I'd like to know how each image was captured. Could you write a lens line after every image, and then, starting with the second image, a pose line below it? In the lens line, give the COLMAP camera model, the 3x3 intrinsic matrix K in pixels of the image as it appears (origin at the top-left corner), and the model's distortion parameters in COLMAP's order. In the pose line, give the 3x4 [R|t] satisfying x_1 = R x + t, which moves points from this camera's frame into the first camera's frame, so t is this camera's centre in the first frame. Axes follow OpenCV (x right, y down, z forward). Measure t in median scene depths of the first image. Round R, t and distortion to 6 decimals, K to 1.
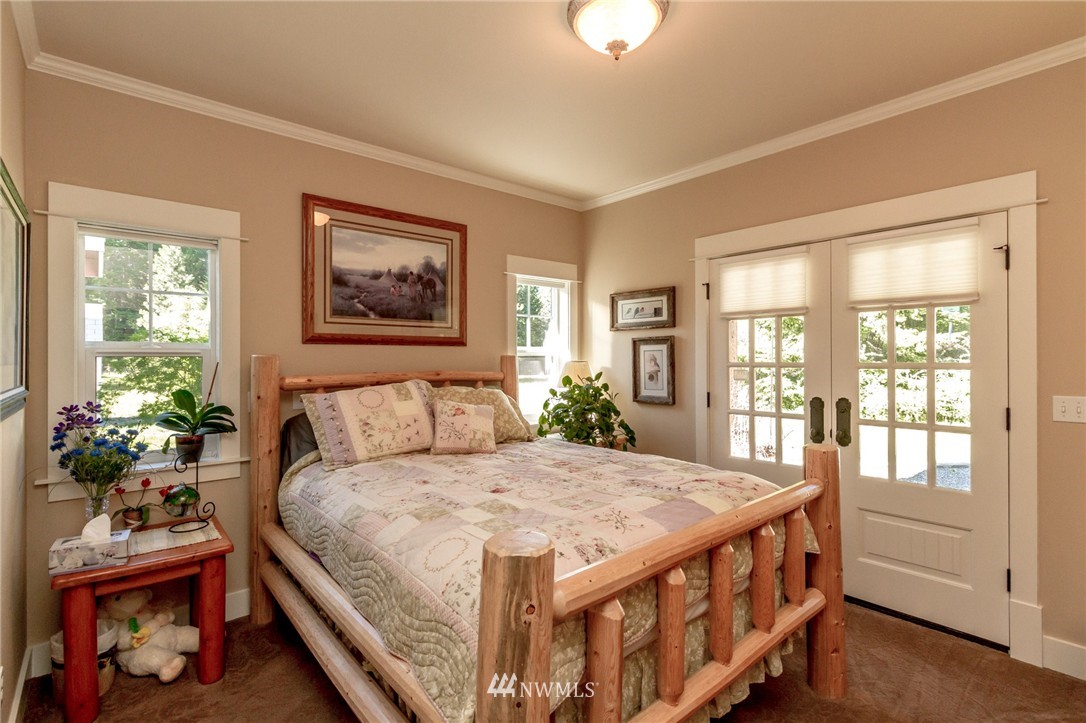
lens RADIAL K [[519.0, 0, 542.3], [0, 519.0, 357.6], [0, 0, 1]] dist [0.005187, -0.000095]
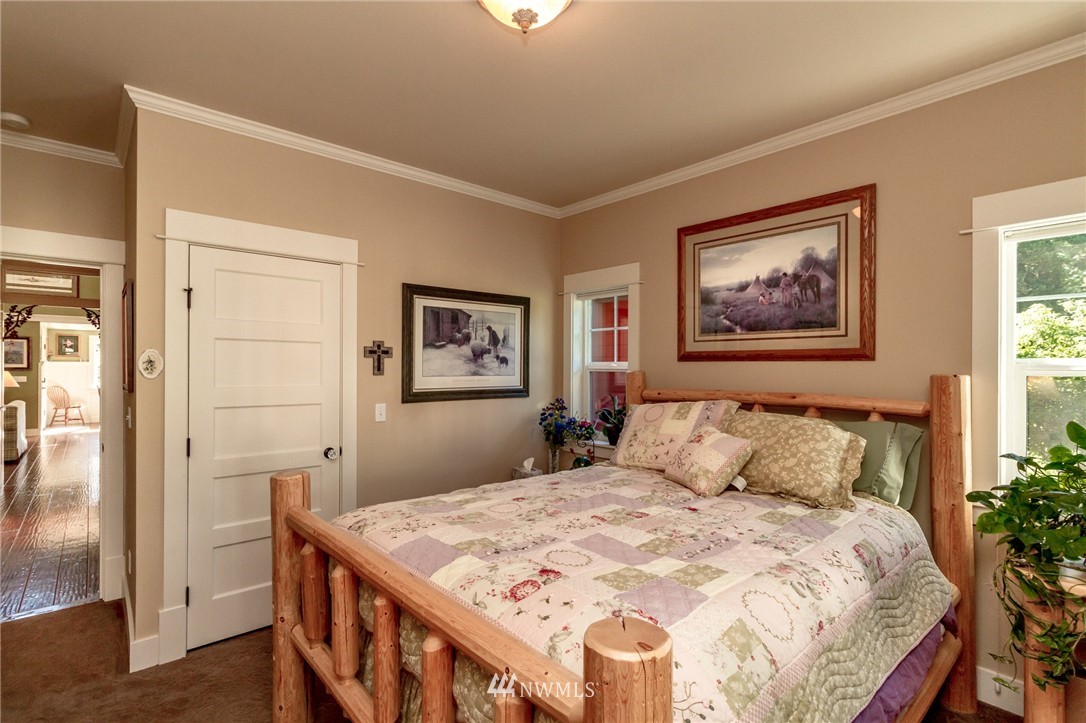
lens RADIAL K [[519.0, 0, 543.0], [0, 519.0, 361.8], [0, 0, 1]] dist [0.005187, -0.000095]
pose [[0.010252, -0.011362, -0.999883, 0.597046], [-0.008678, 0.999897, -0.011451, -0.009526], [0.999910, 0.008794, 0.010153, 0.622178]]
